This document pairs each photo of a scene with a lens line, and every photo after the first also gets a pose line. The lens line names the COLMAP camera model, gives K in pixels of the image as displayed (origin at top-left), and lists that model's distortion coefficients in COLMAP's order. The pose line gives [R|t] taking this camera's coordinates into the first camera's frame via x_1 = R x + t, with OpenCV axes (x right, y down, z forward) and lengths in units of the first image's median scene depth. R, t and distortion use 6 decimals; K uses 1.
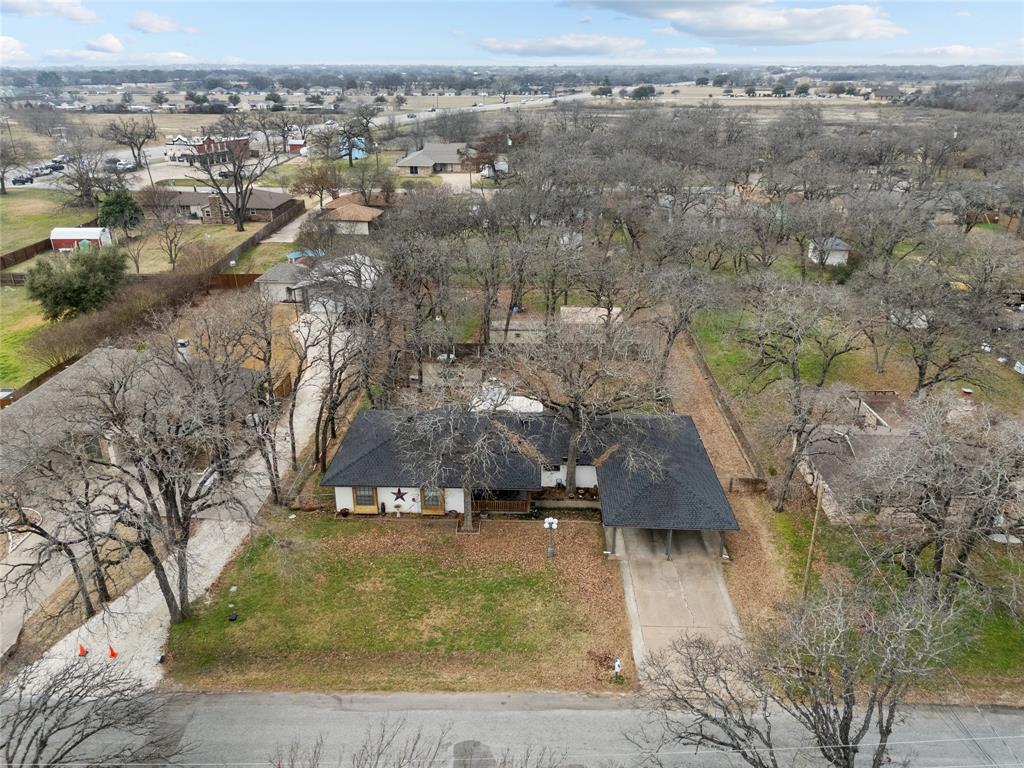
lens RADIAL K [[741.2, 0, 512.0], [0, 741.2, 385.1], [0, 0, 1]] dist [0.060166, -0.045842]
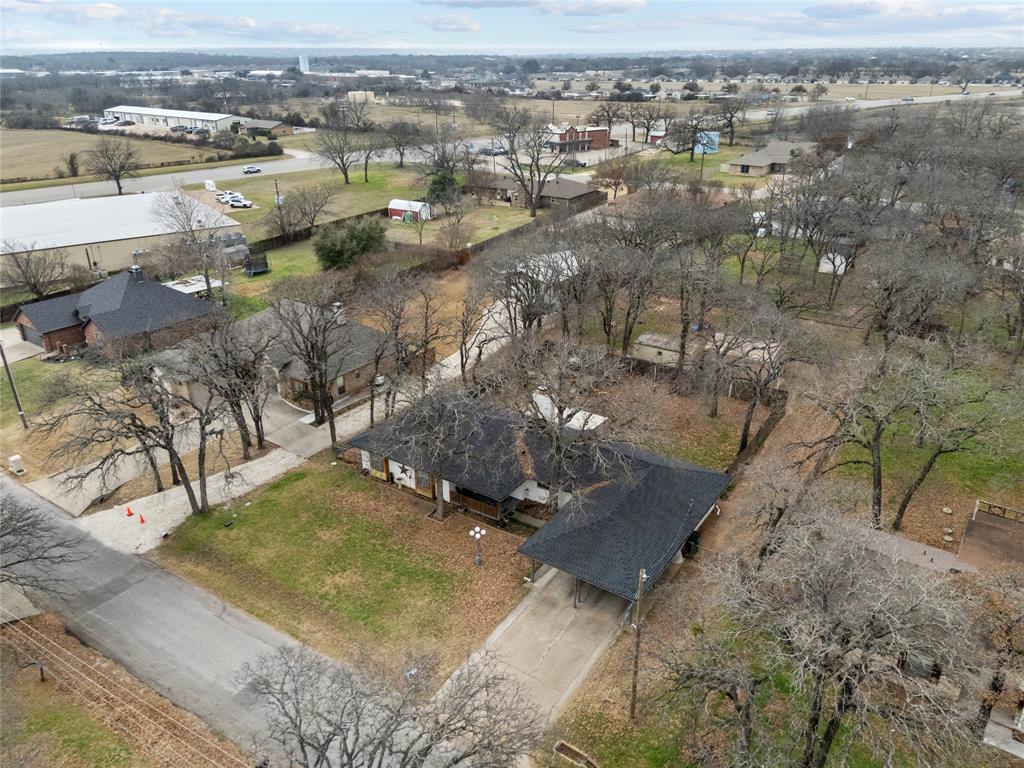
lens RADIAL K [[741.2, 0, 519.5], [0, 741.2, 384.3], [0, 0, 1]] dist [0.060166, -0.045842]
pose [[0.852724, 0.211536, -0.477613, 0.539108], [-0.203897, 0.976593, 0.068500, -0.096164], [0.480924, 0.038972, 0.875896, 0.110872]]
